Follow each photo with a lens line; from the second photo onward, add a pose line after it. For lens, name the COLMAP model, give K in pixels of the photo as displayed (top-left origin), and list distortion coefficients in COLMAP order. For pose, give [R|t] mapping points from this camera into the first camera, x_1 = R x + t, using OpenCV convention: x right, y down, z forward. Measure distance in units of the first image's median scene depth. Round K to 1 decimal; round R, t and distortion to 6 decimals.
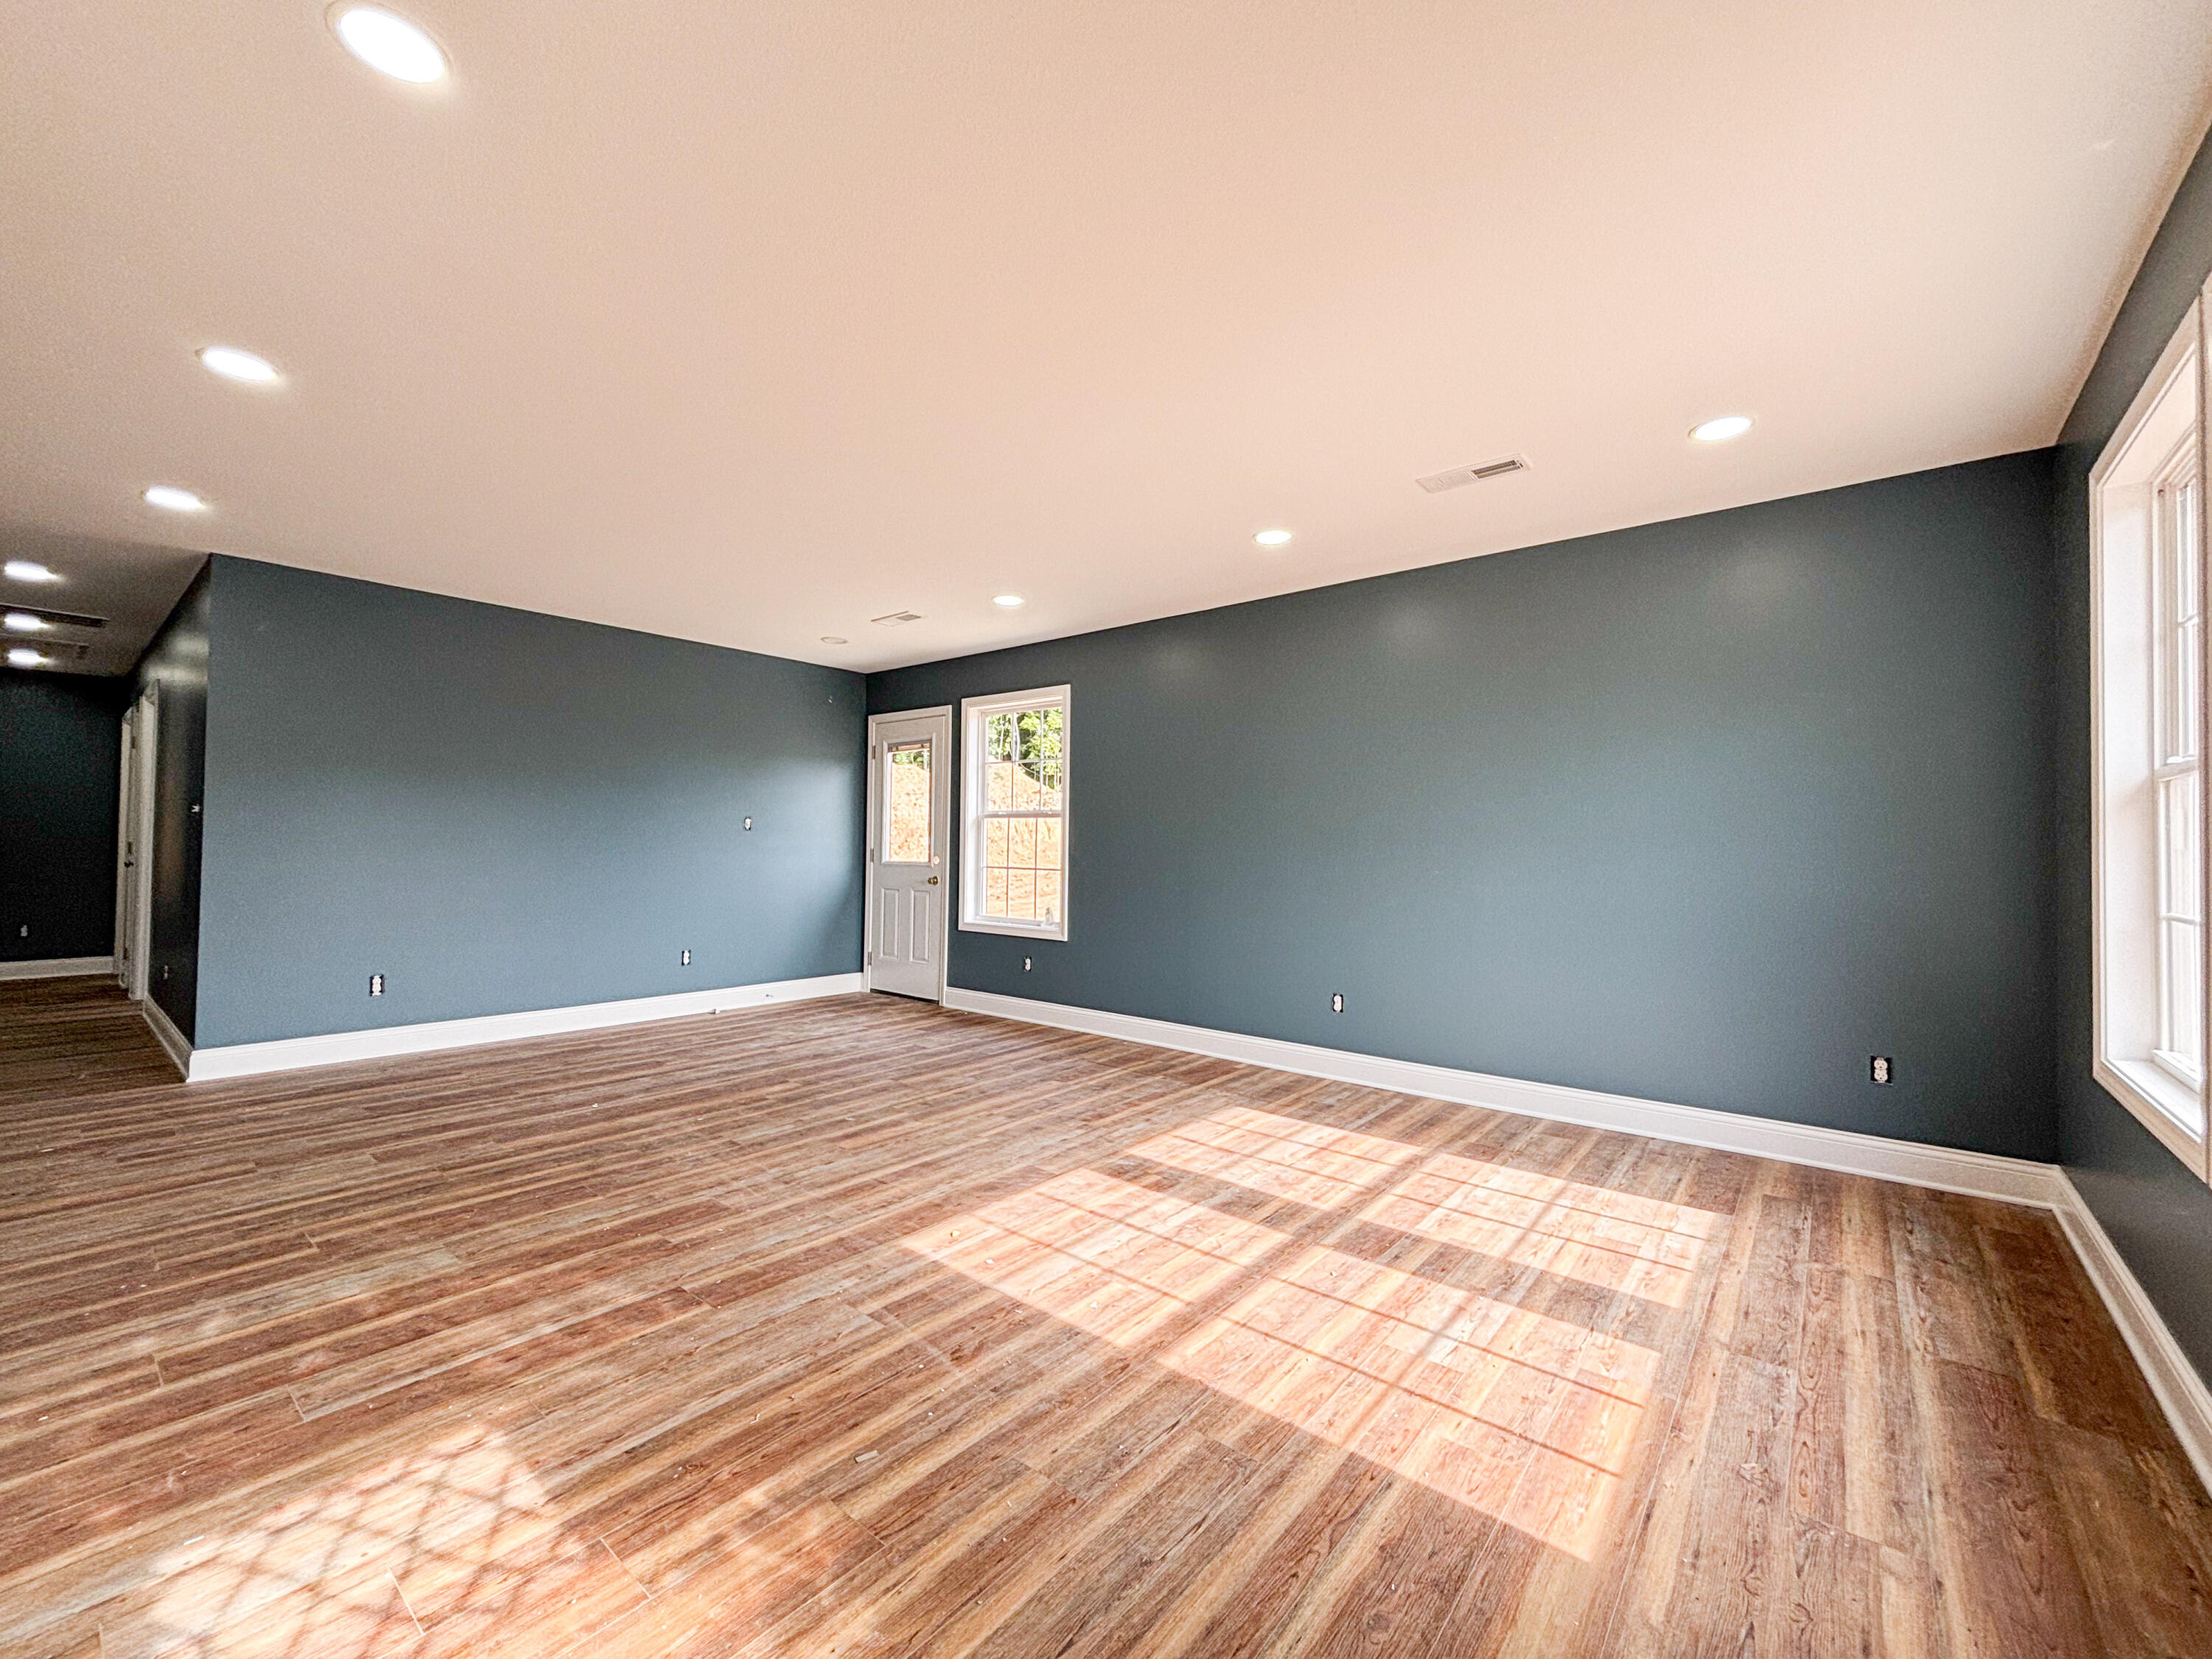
lens RADIAL K [[904.6, 0, 1106.0], [0, 904.6, 829.5], [0, 0, 1]] dist [0.001939, 0.004519]
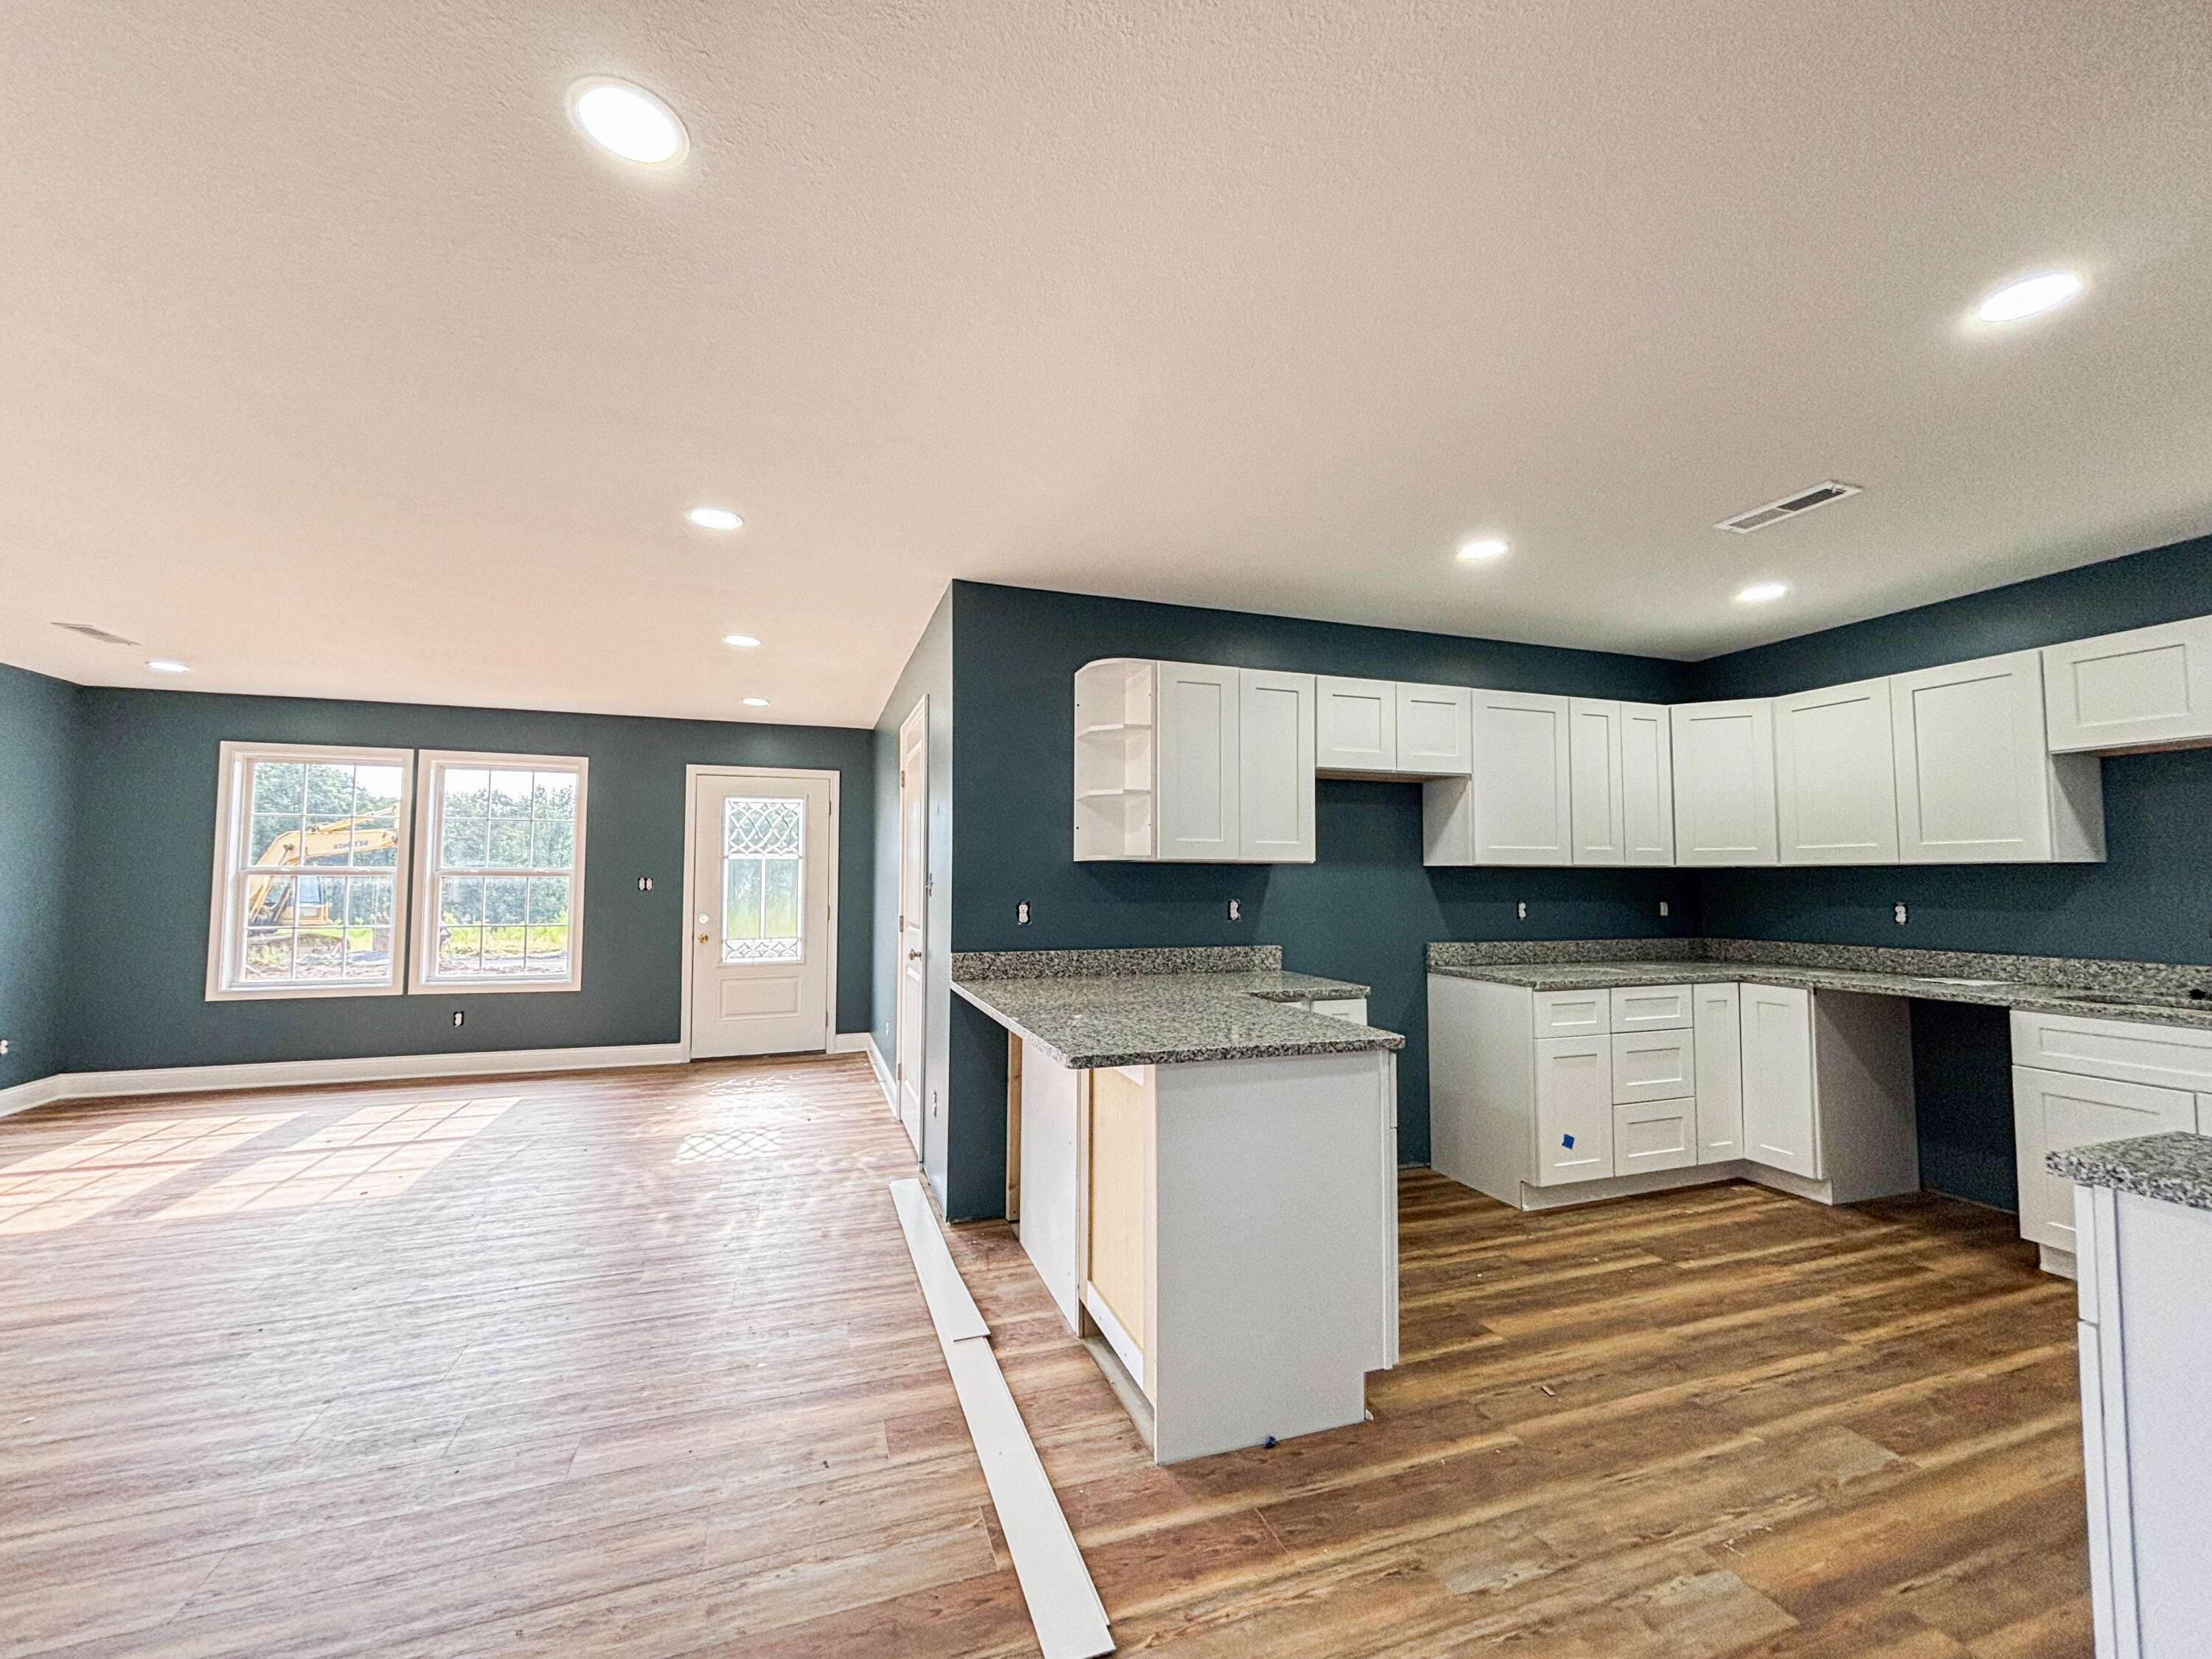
lens RADIAL K [[904.6, 0, 1106.0], [0, 904.6, 829.5], [0, 0, 1]] dist [0.001939, 0.004519]
pose [[-0.848046, 0.018251, 0.529608, -1.730095], [-0.019216, 0.997690, -0.065153, -0.043189], [-0.529574, -0.065430, -0.845737, 1.467679]]
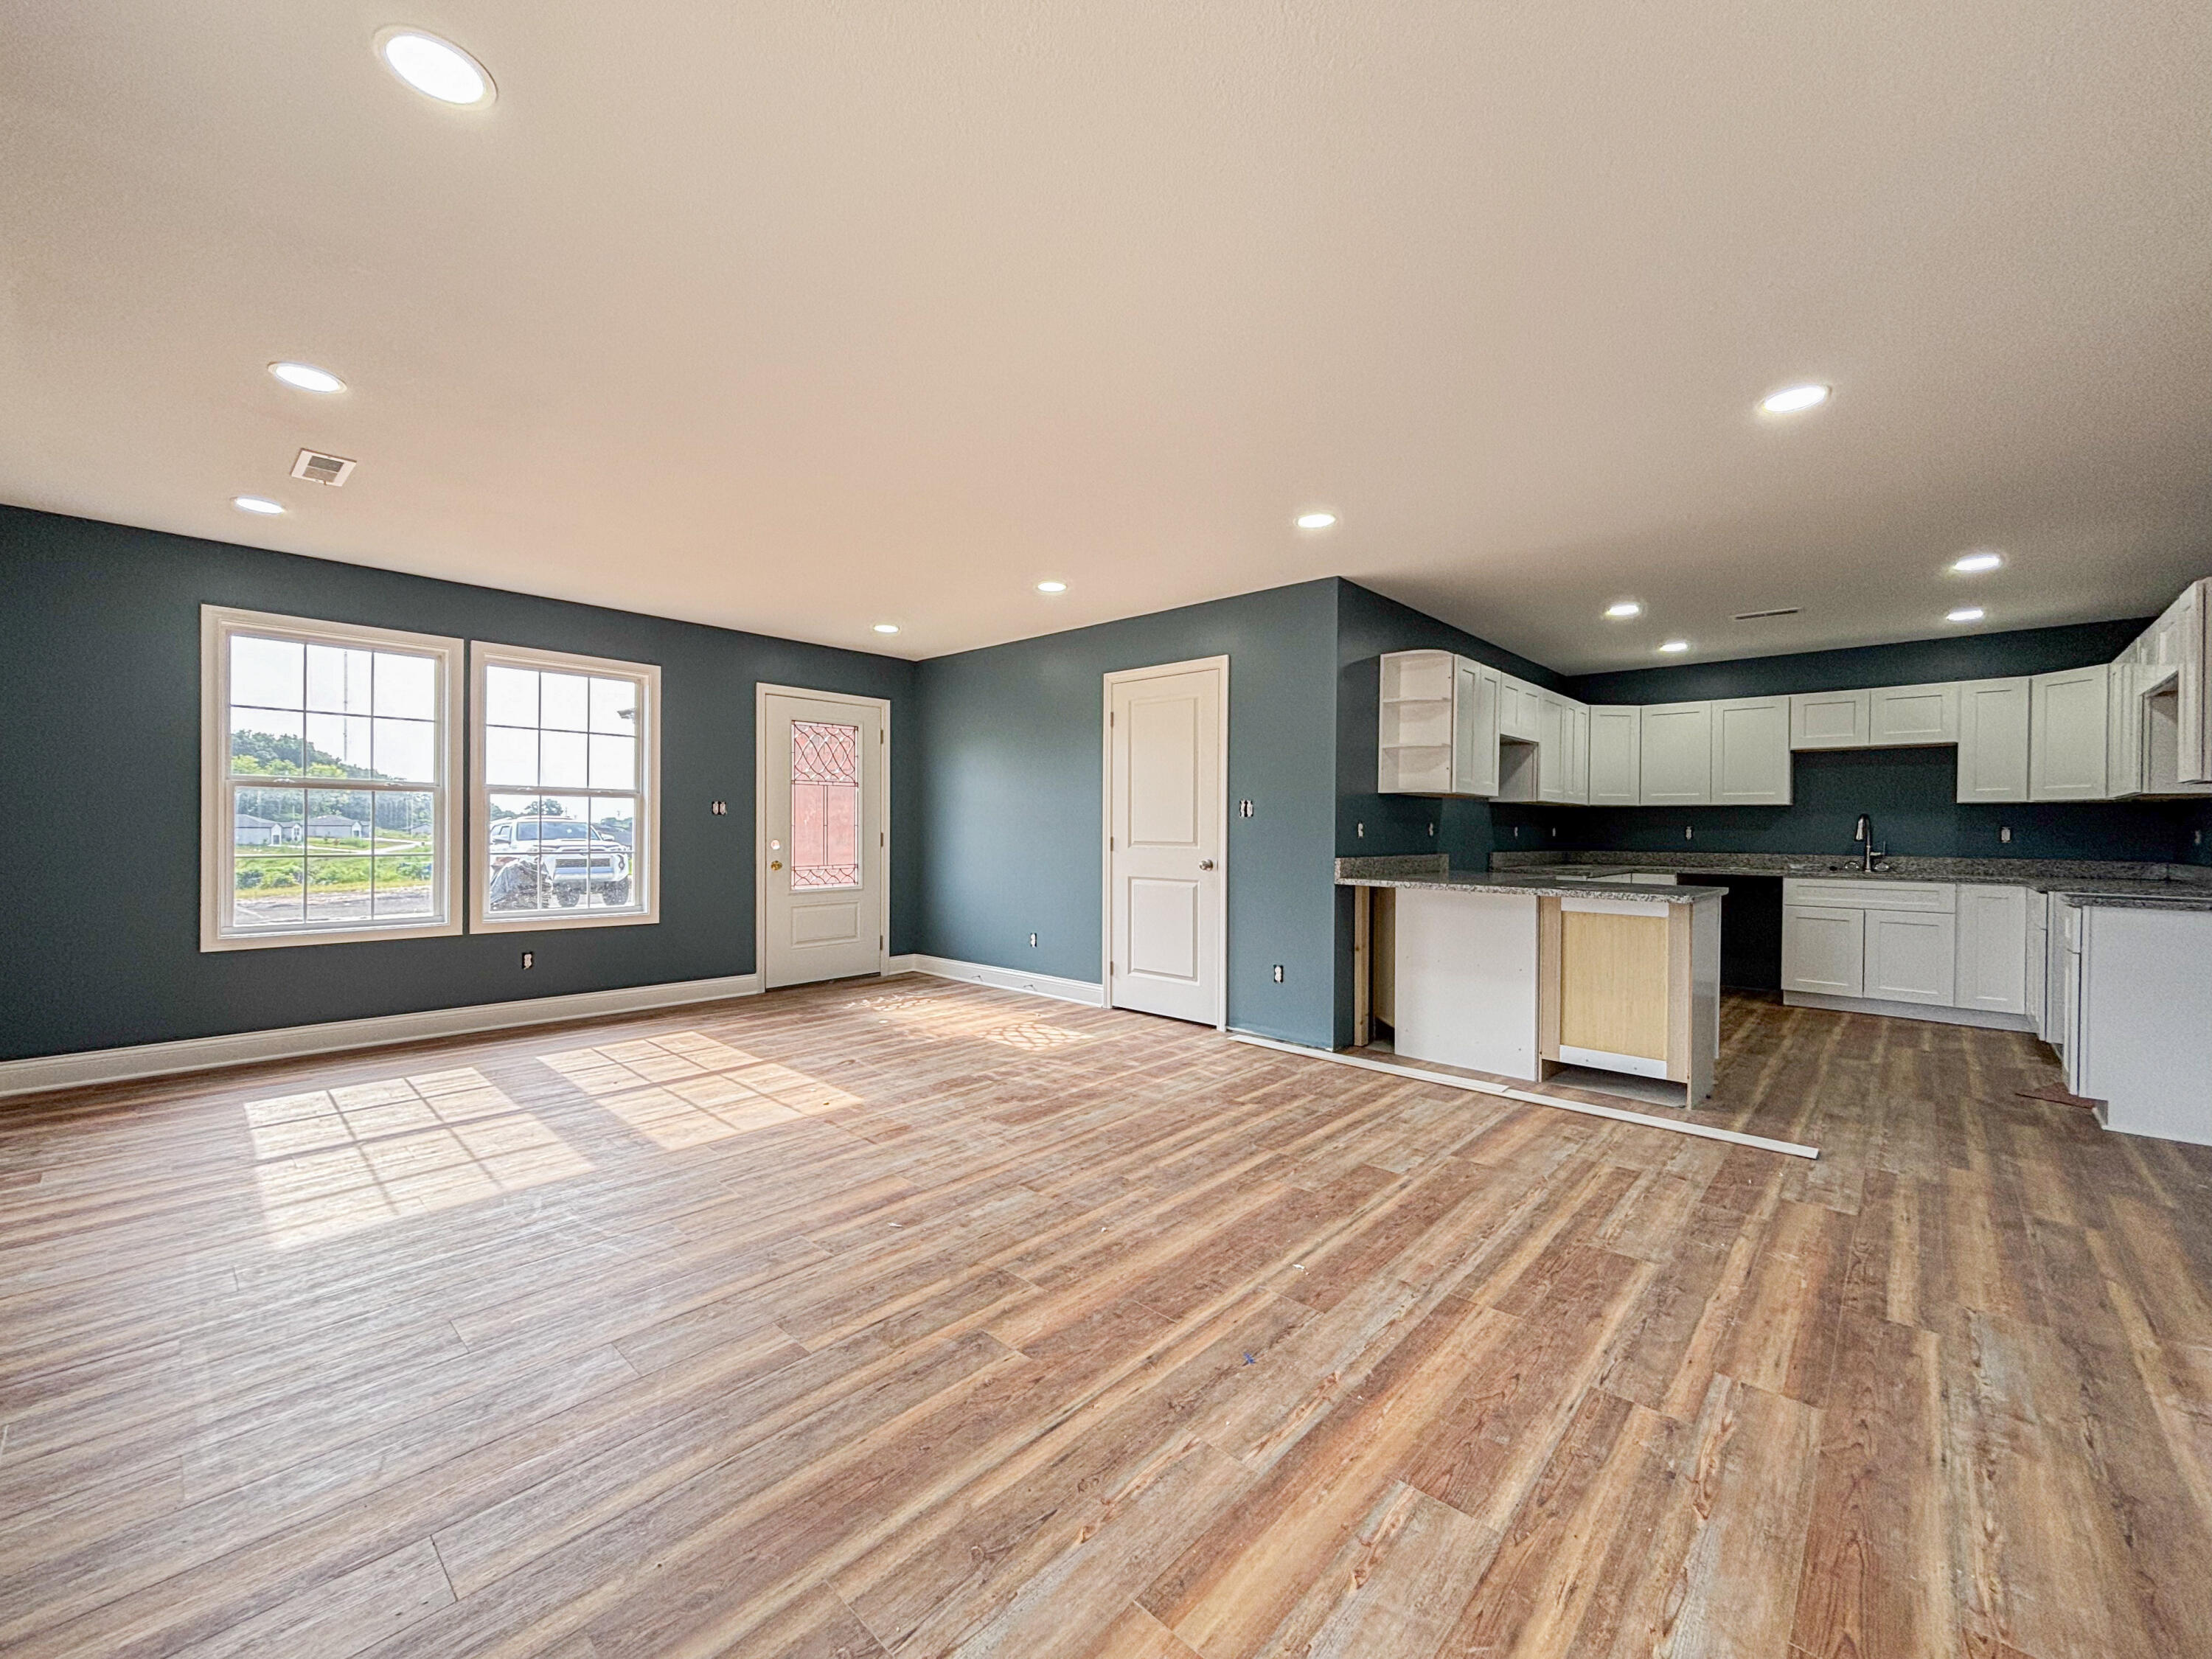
lens RADIAL K [[904.6, 0, 1106.0], [0, 904.6, 829.5], [0, 0, 1]] dist [0.001939, 0.004519]
pose [[-0.998183, -0.020326, 0.056724, -0.618157], [-0.020959, 0.999724, -0.010595, 0.018850], [-0.056493, -0.011765, -0.998334, 2.187623]]
